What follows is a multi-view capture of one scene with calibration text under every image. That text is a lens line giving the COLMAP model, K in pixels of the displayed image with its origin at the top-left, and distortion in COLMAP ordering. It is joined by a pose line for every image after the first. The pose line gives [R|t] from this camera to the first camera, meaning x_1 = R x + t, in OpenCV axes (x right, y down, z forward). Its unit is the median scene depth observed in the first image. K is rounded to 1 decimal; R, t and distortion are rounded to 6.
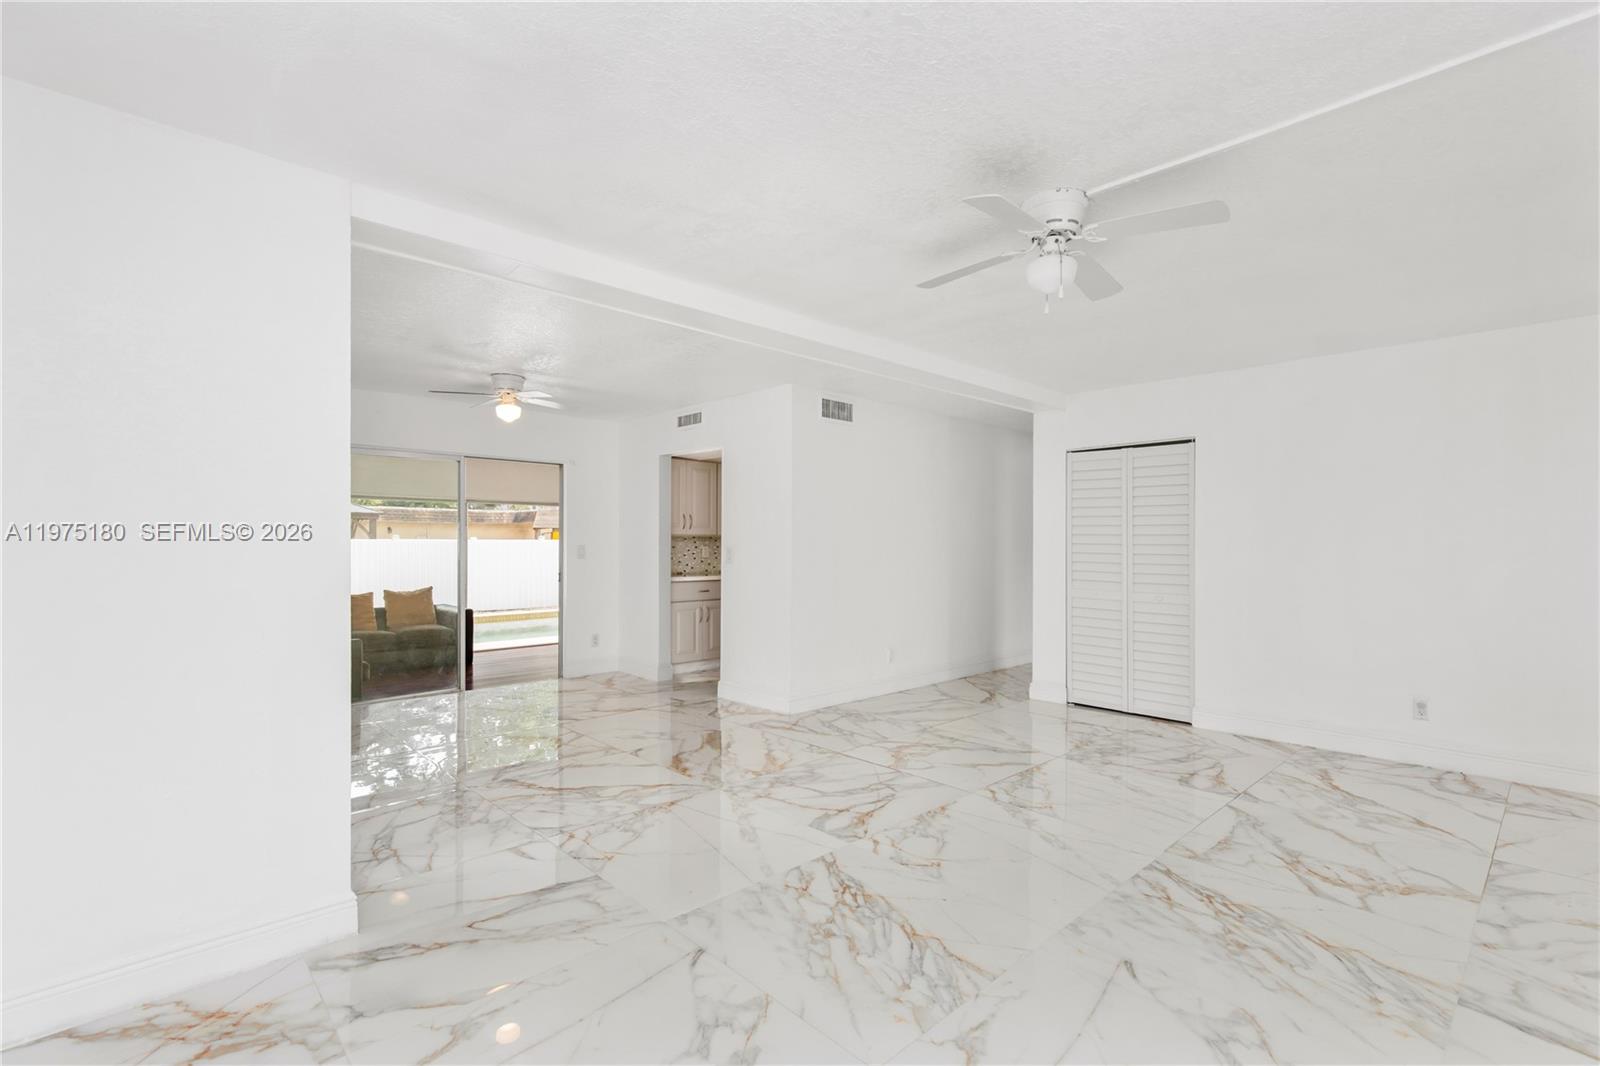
lens RADIAL K [[727.8, 0, 795.9], [0, 727.8, 556.6], [0, 0, 1]] dist [0.005091, -0.000483]
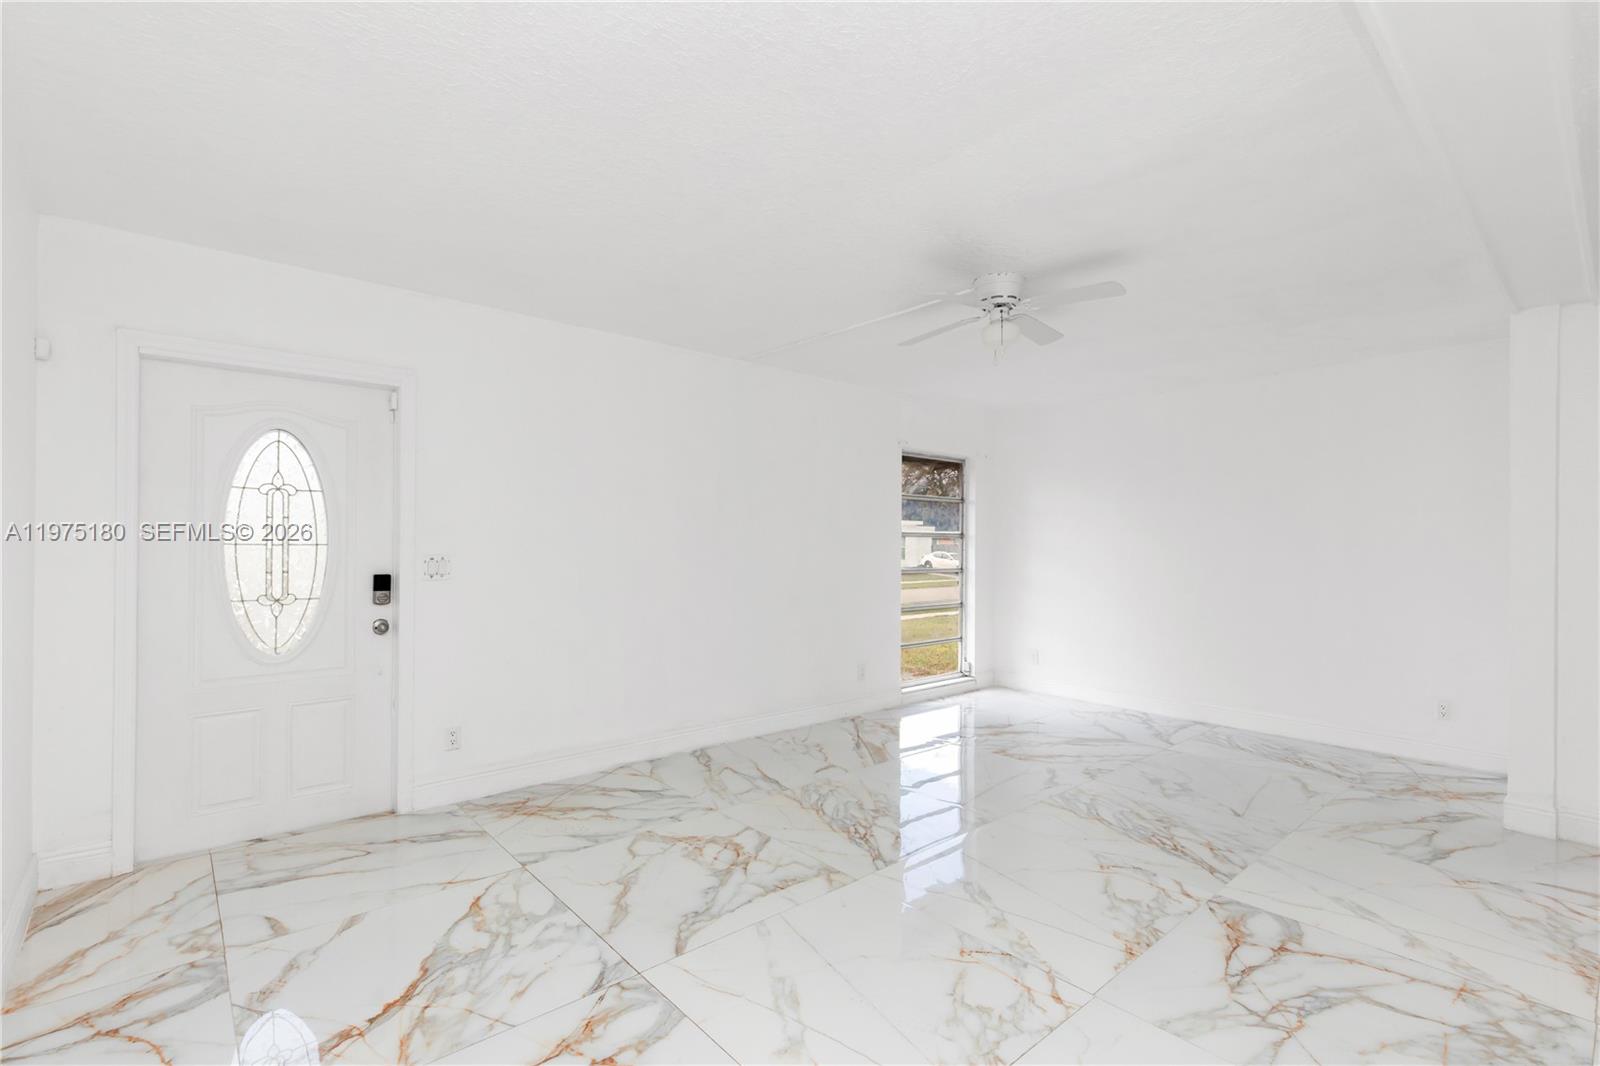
lens RADIAL K [[727.8, 0, 795.9], [0, 727.8, 556.6], [0, 0, 1]] dist [0.005091, -0.000483]
pose [[-0.999154, -0.011287, 0.039549, 0.272884], [-0.009828, 0.999271, 0.036894, -0.016733], [-0.039936, 0.036474, -0.998536, 0.940344]]
